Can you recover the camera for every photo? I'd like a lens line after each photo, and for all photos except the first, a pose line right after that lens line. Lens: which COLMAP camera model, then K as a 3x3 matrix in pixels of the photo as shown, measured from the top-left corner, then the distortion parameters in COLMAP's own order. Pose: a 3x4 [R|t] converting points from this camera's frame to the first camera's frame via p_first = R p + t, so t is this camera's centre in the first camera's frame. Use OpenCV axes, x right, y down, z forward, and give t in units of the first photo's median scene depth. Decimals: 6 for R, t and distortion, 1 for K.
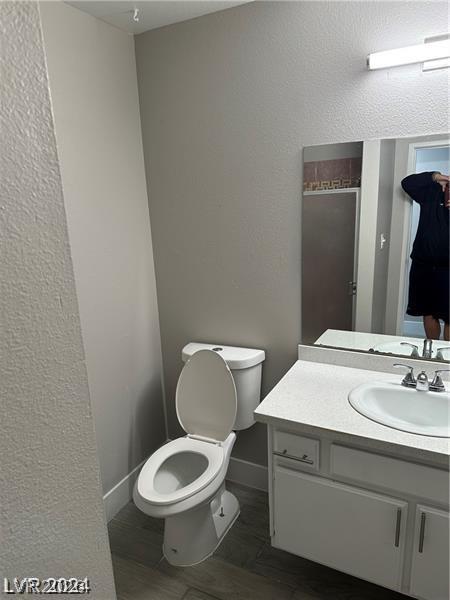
lens RADIAL K [[427.9, 0, 225.0], [0, 427.9, 300.0], [0, 0, 1]] dist [0.005497, 0.001835]
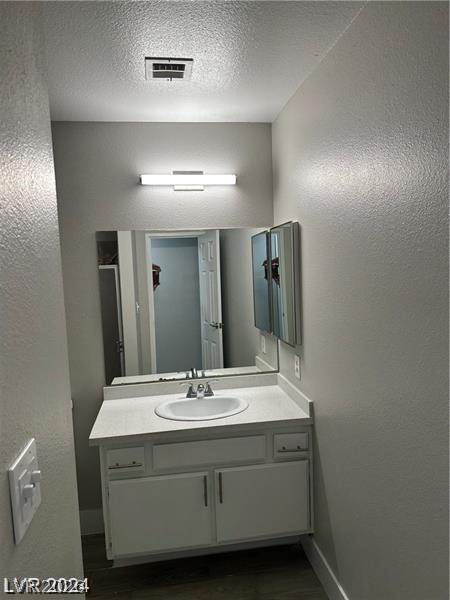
lens RADIAL K [[430.3, 0, 225.0], [0, 430.3, 300.0], [0, 0, 1]] dist [0.154601, -0.253281]
pose [[0.801590, -0.035751, 0.596804, -0.336748], [0.149315, 0.978550, -0.141930, 0.109275], [-0.578929, 0.202882, 0.789734, -0.271745]]
